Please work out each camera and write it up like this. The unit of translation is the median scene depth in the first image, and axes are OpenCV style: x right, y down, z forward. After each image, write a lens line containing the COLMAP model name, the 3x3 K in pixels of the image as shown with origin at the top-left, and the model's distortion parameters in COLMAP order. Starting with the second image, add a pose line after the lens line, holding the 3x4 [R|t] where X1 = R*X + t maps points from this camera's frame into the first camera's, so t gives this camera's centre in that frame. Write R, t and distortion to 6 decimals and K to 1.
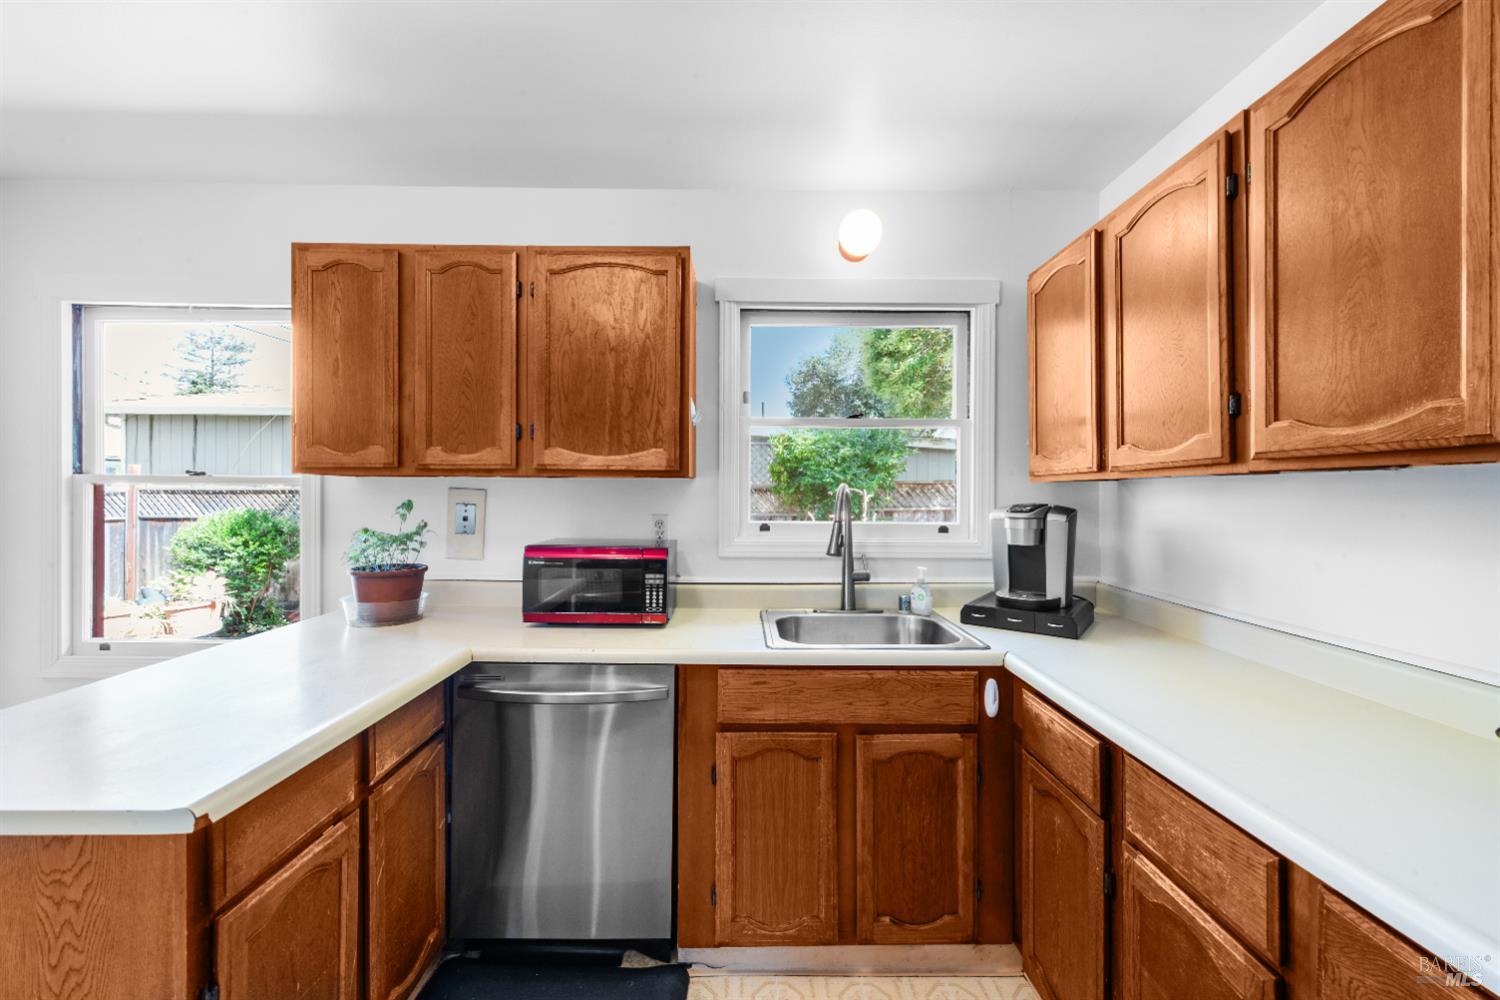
lens RADIAL K [[591.5, 0, 737.6], [0, 591.5, 491.8], [0, 0, 1]] dist [0.011602, -0.001940]
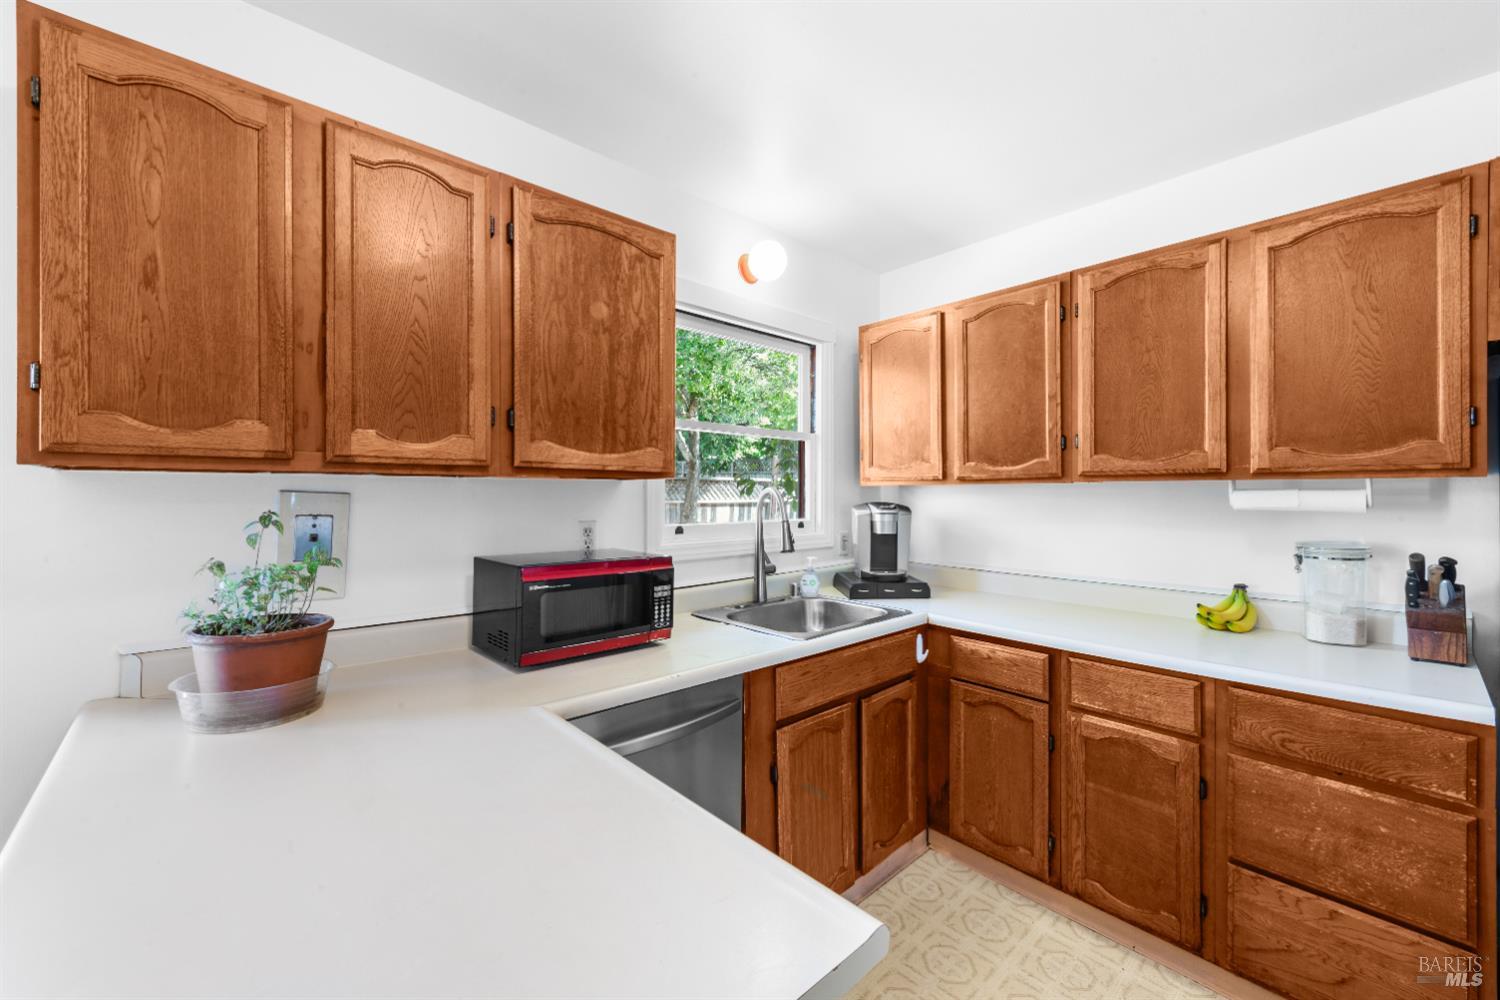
lens RADIAL K [[591.5, 0, 743.6], [0, 591.5, 491.3], [0, 0, 1]] dist [0.011602, -0.001940]
pose [[0.746016, -0.001918, 0.665925, -0.636007], [0.002194, 0.999998, 0.000422, -0.006509], [-0.665924, 0.001146, 0.746019, 0.228121]]
